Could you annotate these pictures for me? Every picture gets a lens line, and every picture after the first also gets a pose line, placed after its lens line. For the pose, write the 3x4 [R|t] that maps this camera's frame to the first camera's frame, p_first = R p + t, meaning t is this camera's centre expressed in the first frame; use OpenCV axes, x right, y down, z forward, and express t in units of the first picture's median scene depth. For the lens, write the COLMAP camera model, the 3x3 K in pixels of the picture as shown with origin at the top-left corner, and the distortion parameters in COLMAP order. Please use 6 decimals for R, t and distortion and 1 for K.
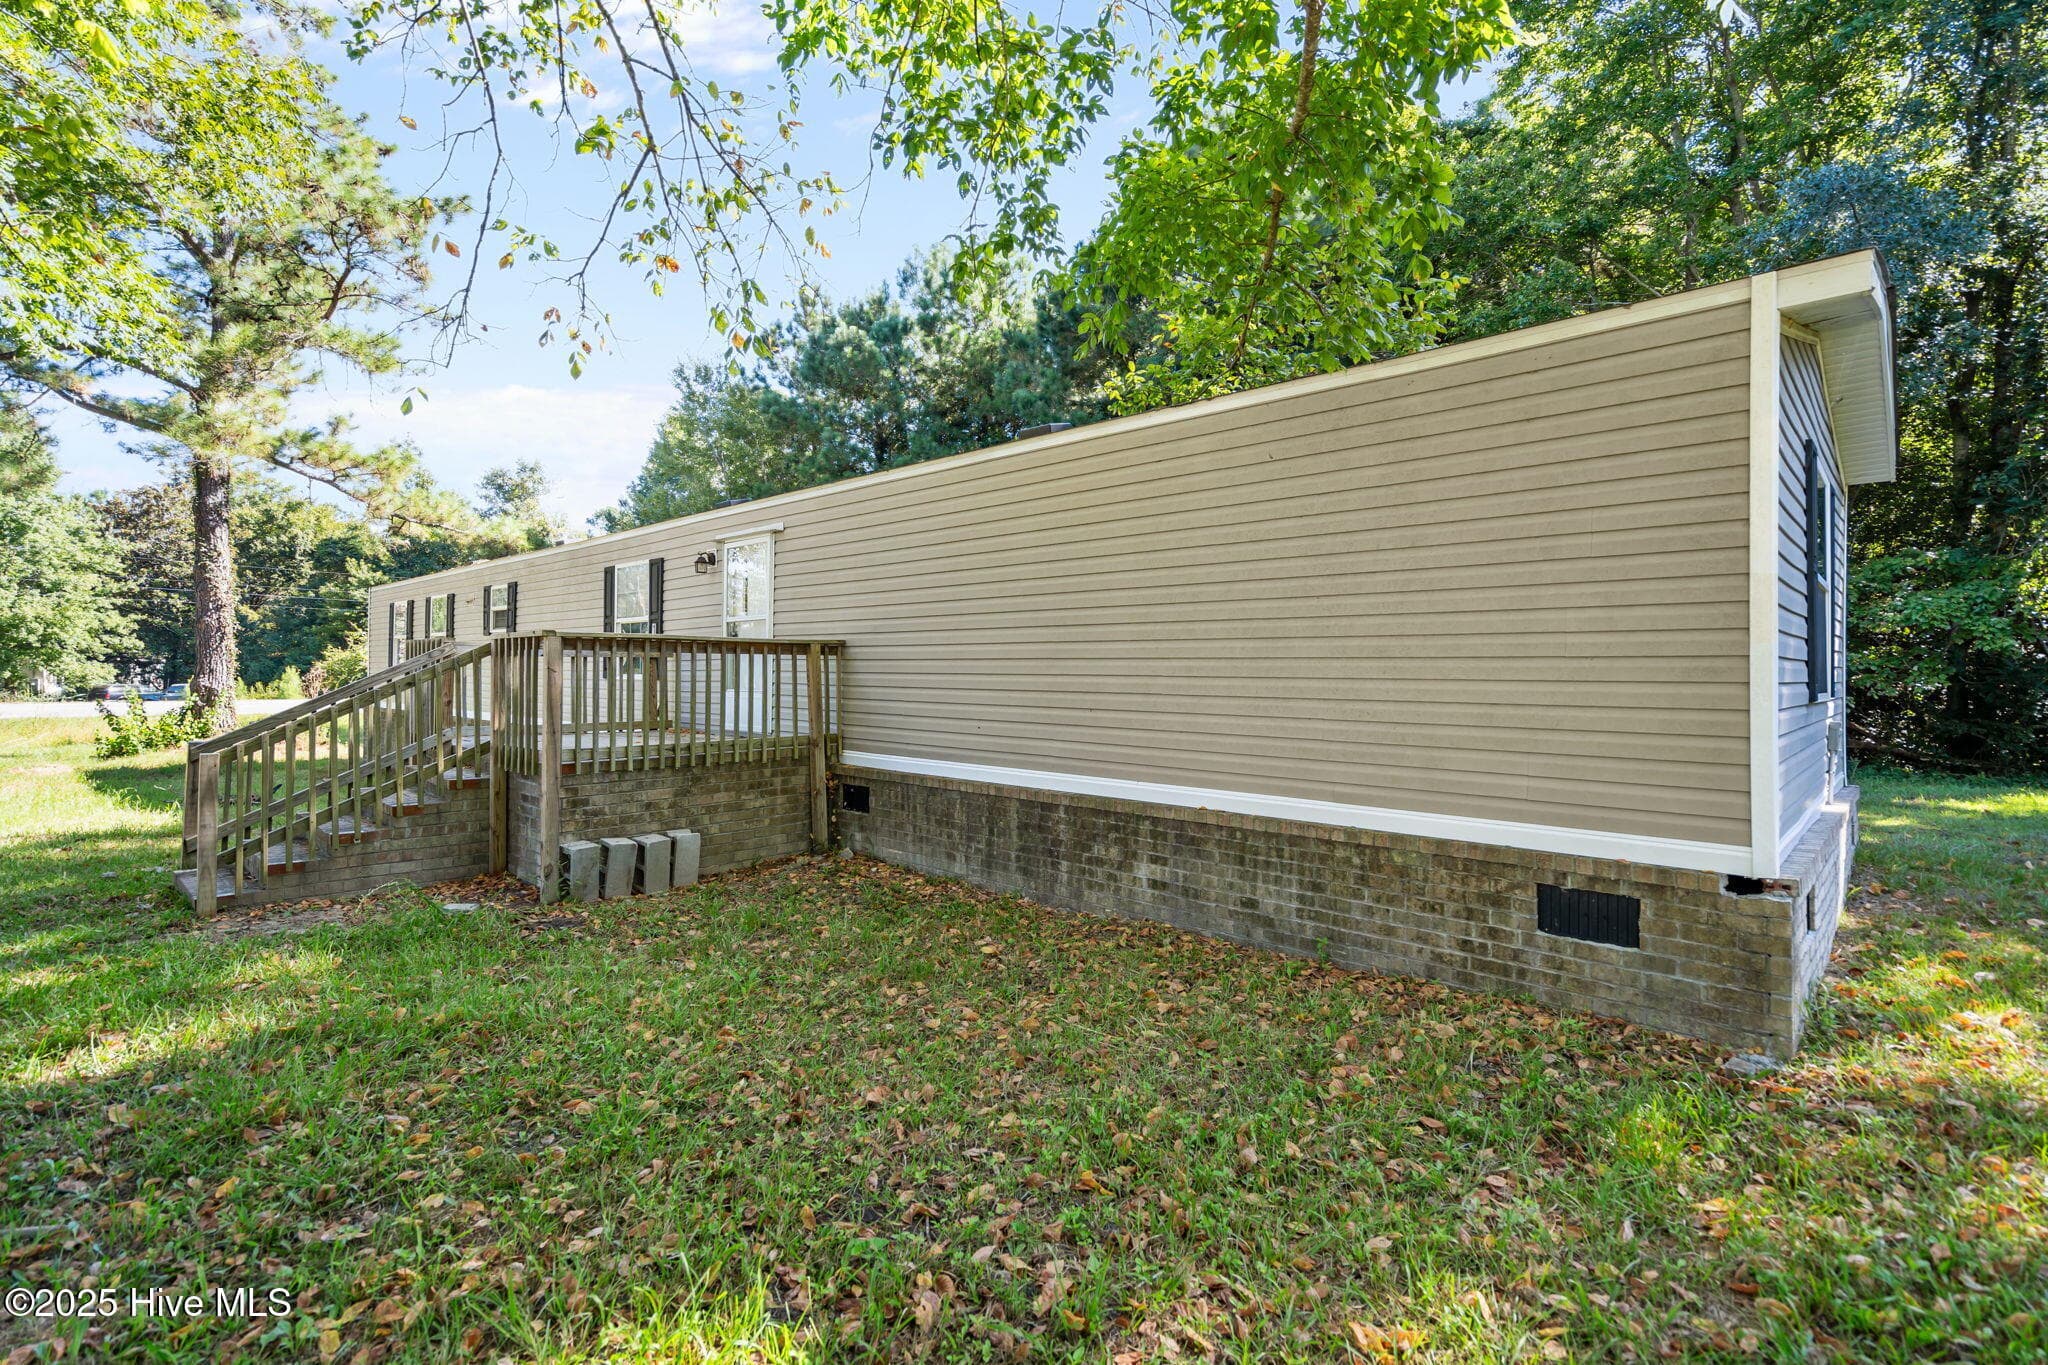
lens RADIAL K [[940.0, 0, 1031.1], [0, 940.0, 662.1], [0, 0, 1]] dist [-0.004001, -0.000534]
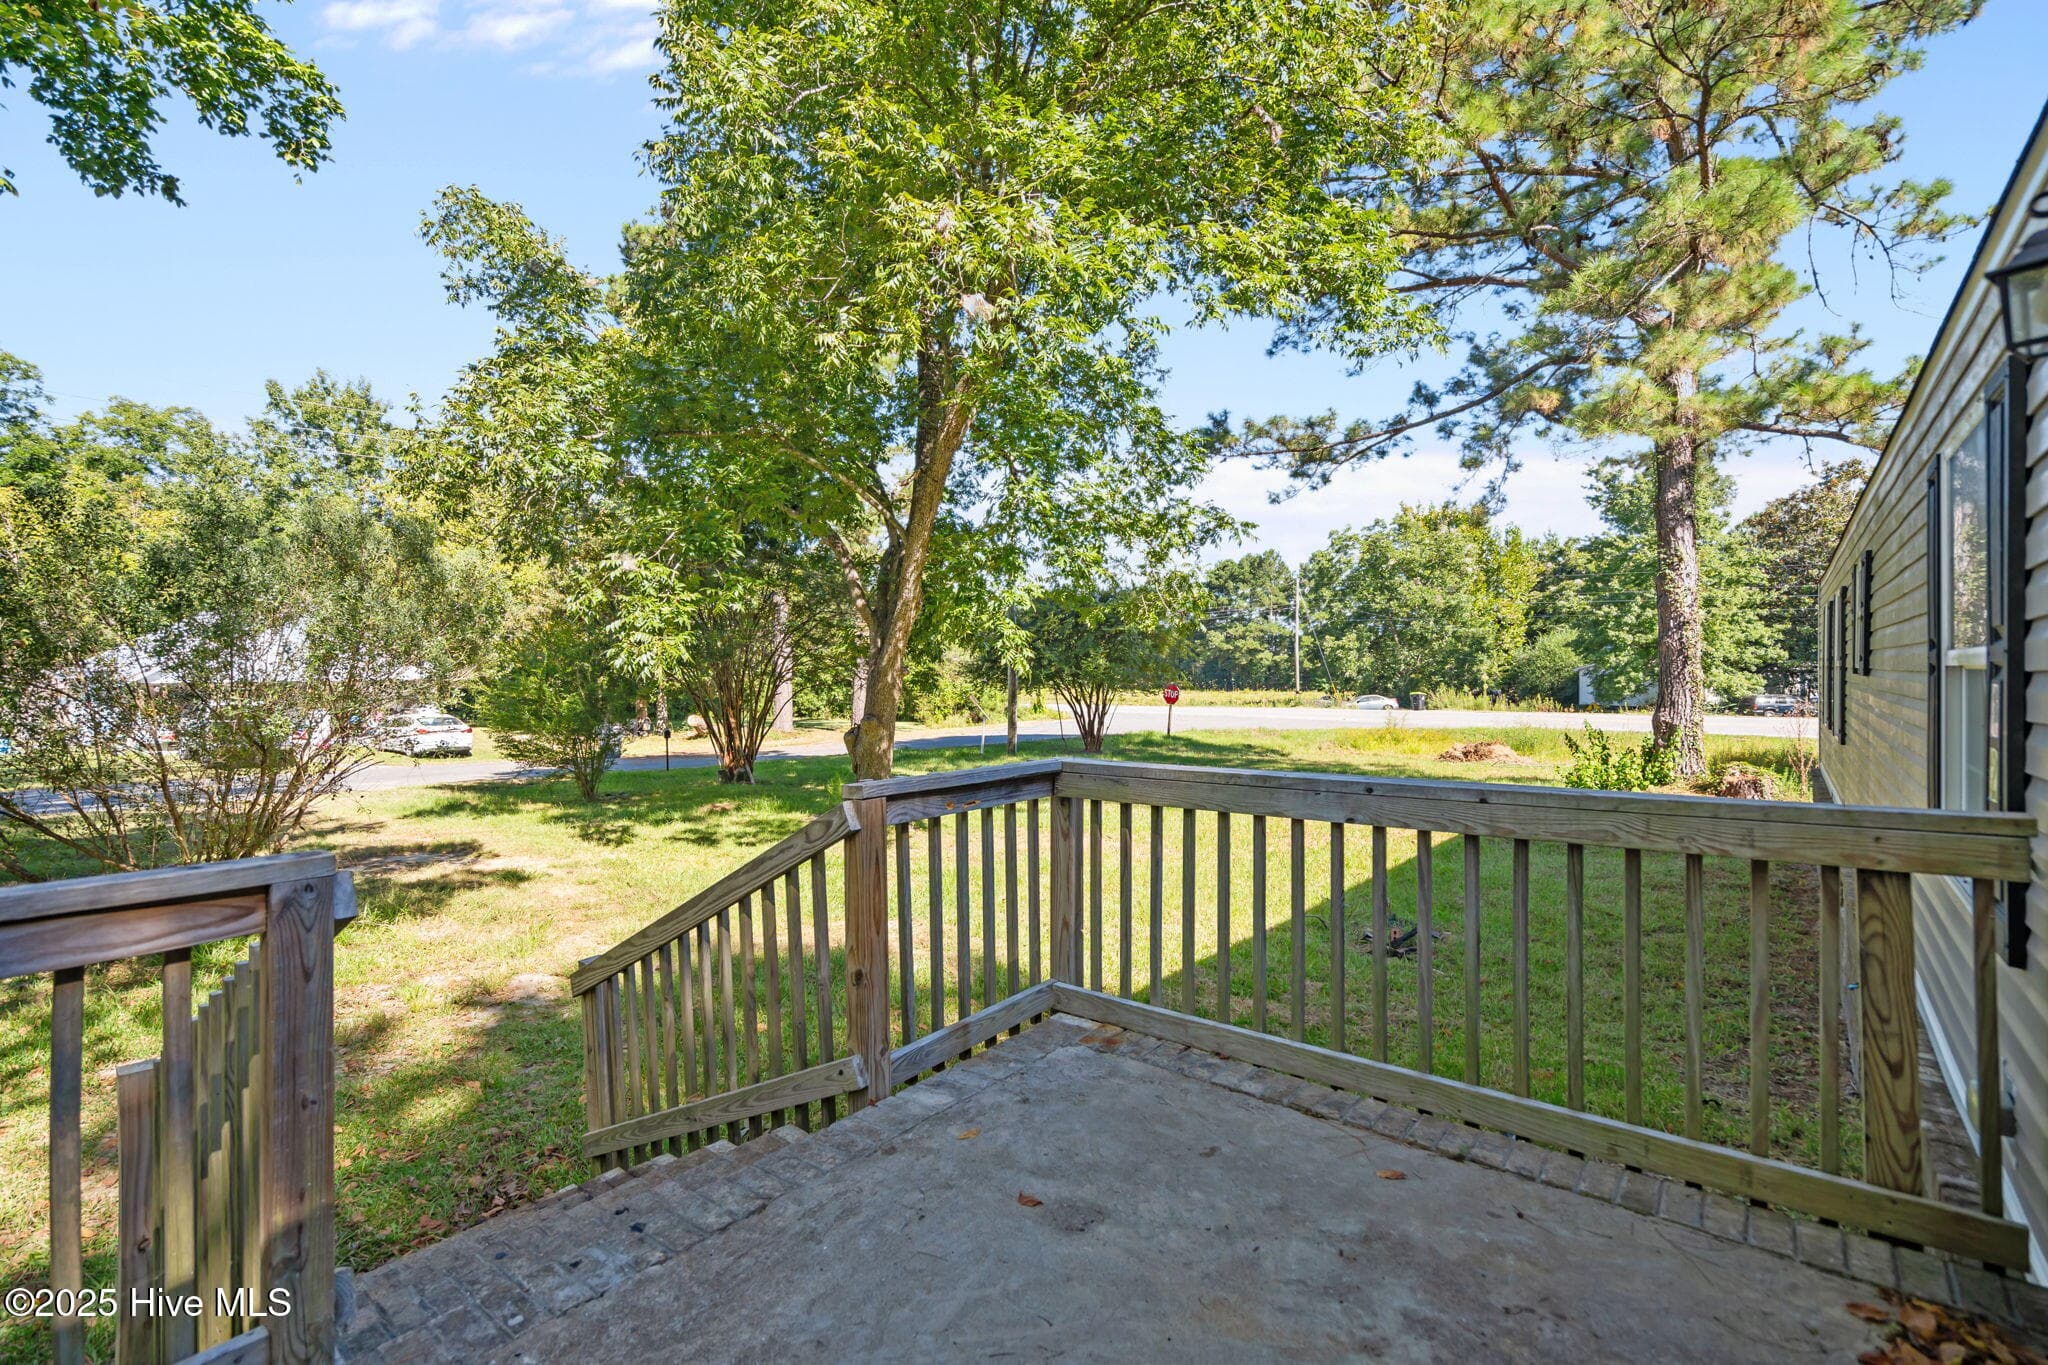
lens RADIAL K [[940.0, 0, 1027.3], [0, 940.0, 672.4], [0, 0, 1]] dist [-0.004001, -0.000534]
pose [[0.075107, -0.011954, -0.997104, -0.054756], [0.023118, 0.999680, -0.010244, -0.012119], [0.996907, -0.022281, 0.075359, 0.203999]]
